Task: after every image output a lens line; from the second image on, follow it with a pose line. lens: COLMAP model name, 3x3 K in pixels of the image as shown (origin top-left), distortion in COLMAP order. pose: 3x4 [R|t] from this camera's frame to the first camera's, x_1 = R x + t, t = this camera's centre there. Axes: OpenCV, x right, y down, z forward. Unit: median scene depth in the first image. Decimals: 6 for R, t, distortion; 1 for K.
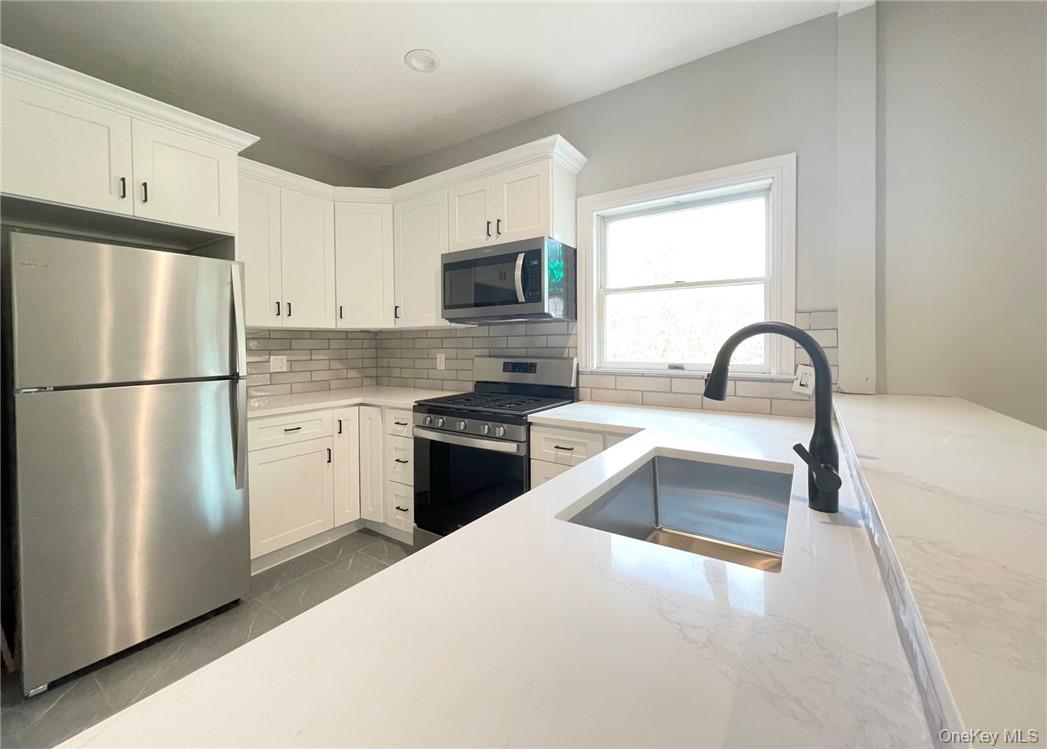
lens RADIAL K [[433.8, 0, 503.3], [0, 433.8, 349.5], [0, 0, 1]] dist [0.000671, 0.000000]
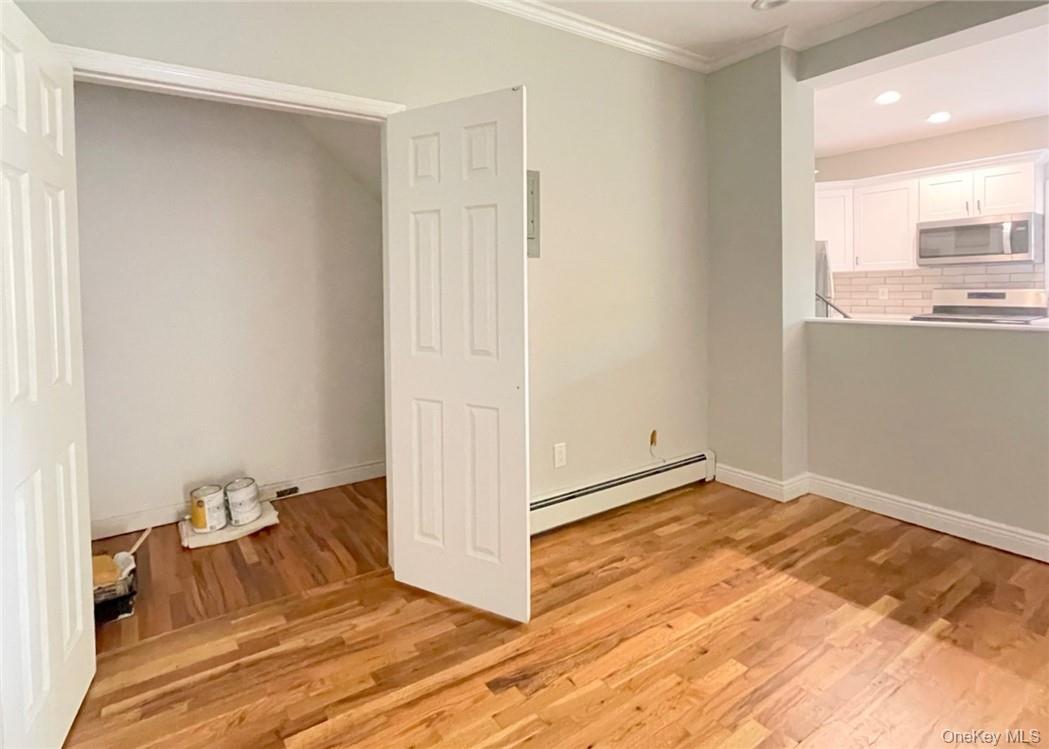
lens RADIAL K [[516.7, 0, 416.3], [0, 516.7, 302.4], [0, 0, 1]] dist [-0.001764, -0.000936]
pose [[0.904272, -0.000792, -0.426955, -1.023714], [0.008151, 0.999848, 0.015408, 0.022471], [0.426878, -0.017413, 0.904141, -1.508916]]
